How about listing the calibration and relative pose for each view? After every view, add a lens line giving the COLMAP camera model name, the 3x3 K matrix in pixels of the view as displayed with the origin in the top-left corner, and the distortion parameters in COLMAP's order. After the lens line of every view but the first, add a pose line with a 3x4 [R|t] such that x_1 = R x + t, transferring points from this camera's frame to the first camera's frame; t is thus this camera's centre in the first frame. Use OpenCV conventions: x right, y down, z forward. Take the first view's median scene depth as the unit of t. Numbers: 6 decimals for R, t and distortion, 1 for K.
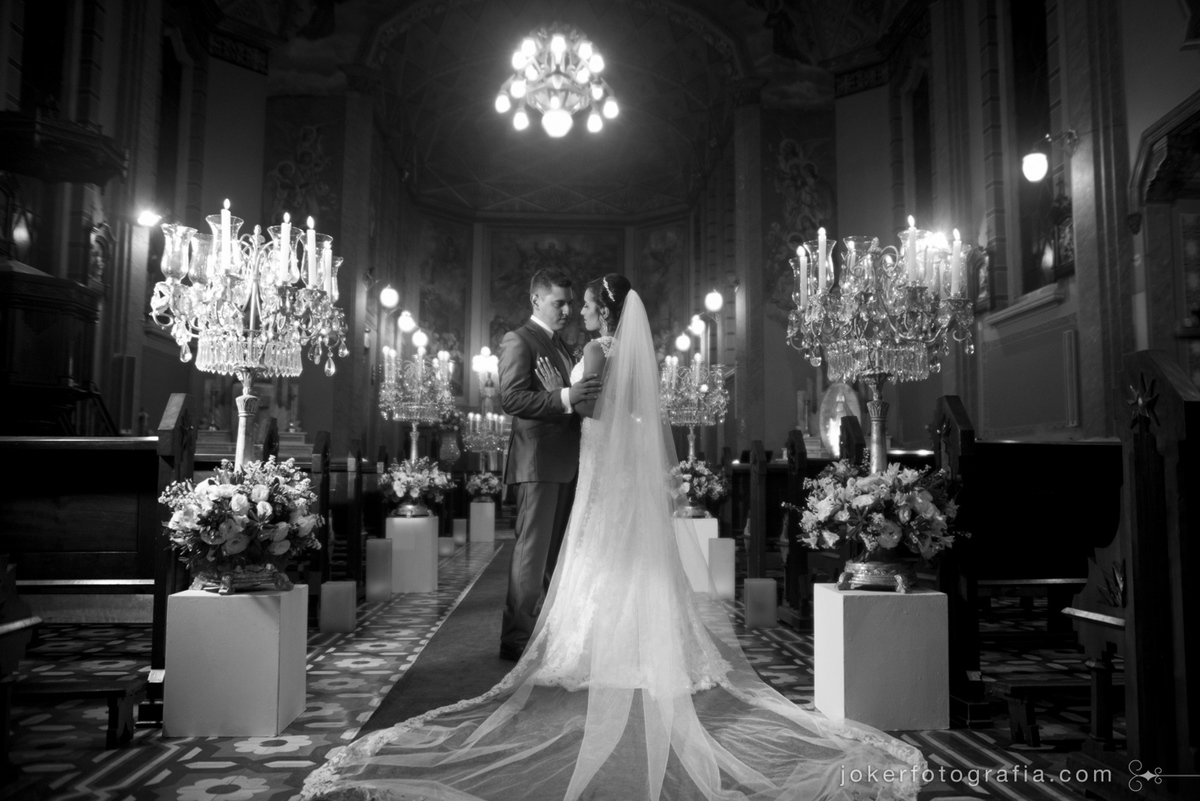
lens RADIAL K [[909.7, 0, 600.0], [0, 909.7, 400.5], [0, 0, 1]] dist [-0.000944, -0.000107]
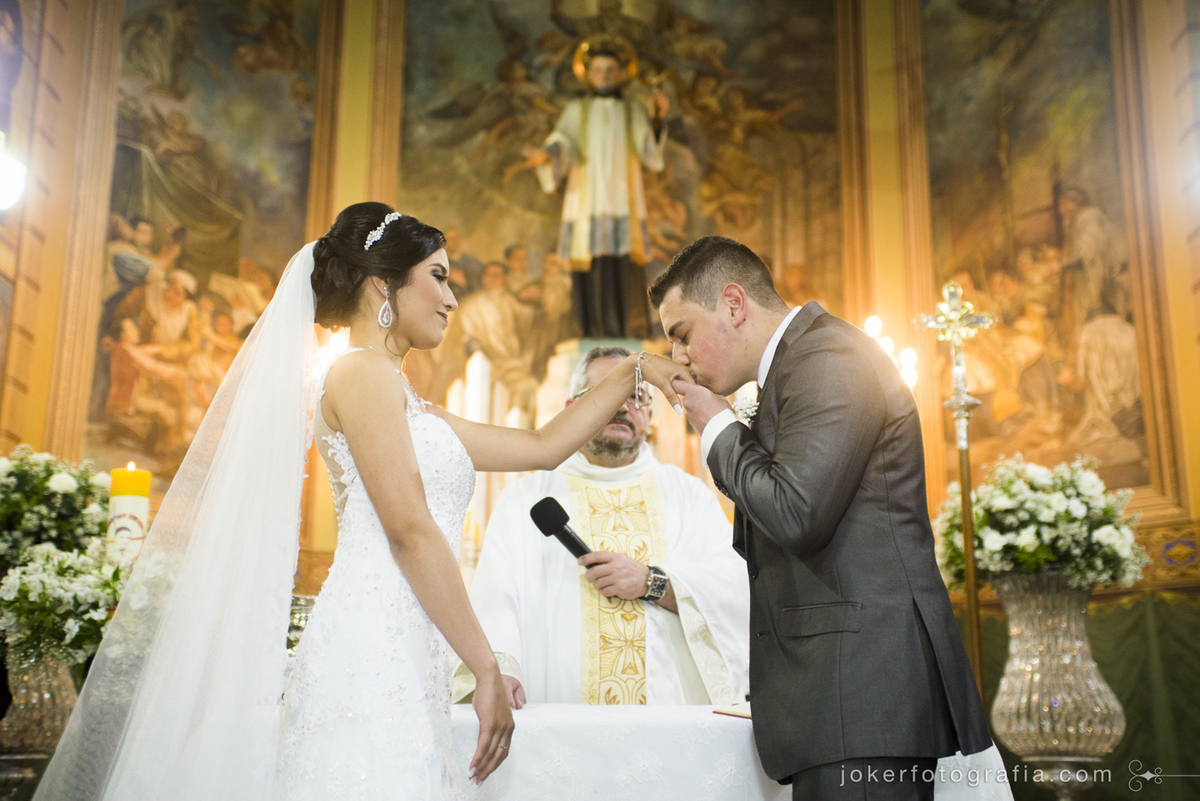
lens RADIAL K [[1406.5, 0, 600.0], [0, 1406.5, 400.5], [0, 0, 1]] dist [0.006182, 0.011965]
pose [[0.997657, -0.017706, -0.066080, -0.029016], [0.006692, 0.986554, -0.163300, 0.031093], [0.068083, 0.162475, 0.984361, 0.582534]]
